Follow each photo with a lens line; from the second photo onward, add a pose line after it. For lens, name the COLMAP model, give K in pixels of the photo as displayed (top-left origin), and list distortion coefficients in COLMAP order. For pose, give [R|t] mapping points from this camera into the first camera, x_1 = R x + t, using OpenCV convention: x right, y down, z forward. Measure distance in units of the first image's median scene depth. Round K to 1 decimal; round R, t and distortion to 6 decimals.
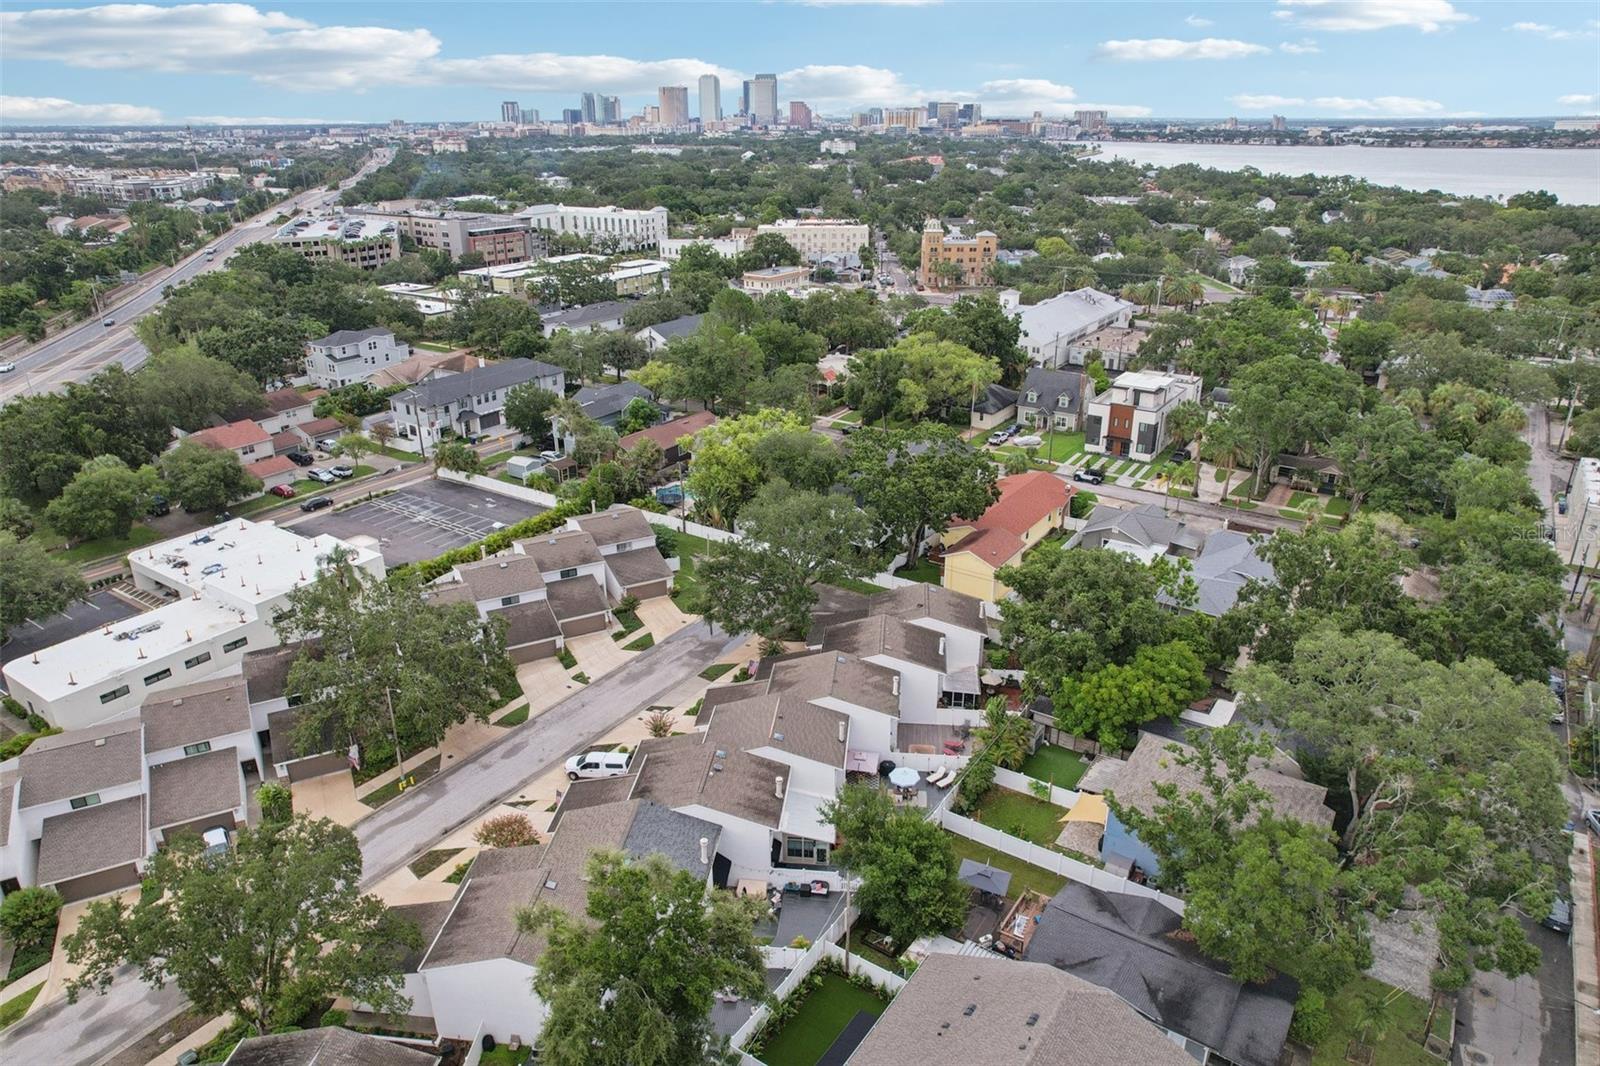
lens RADIAL K [[1053.1, 0, 800.0], [0, 1053.1, 533.0], [0, 0, 1]] dist [-0.080478, 0.065365]
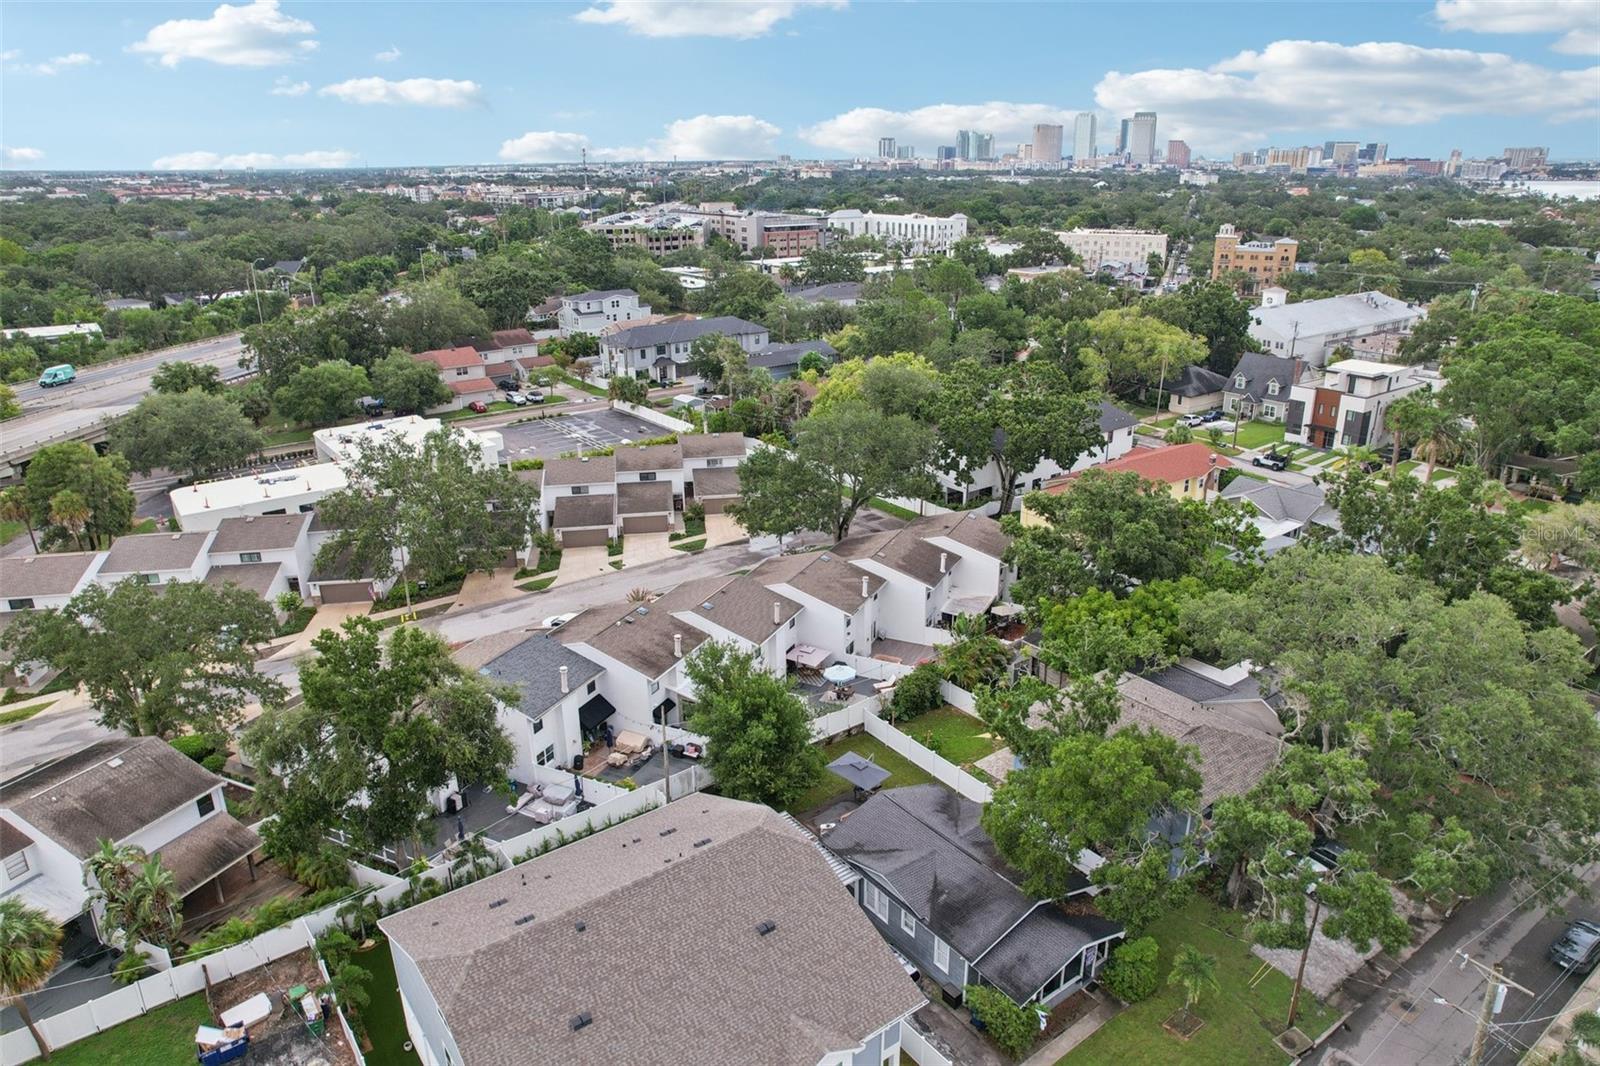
lens RADIAL K [[1053.1, 0, 800.0], [0, 1053.1, 533.0], [0, 0, 1]] dist [-0.080478, 0.065365]
pose [[0.945952, 0.108877, -0.305483, 0.162735], [-0.118286, 0.992902, -0.012402, 0.059410], [0.301965, 0.047866, 0.952117, 0.042774]]
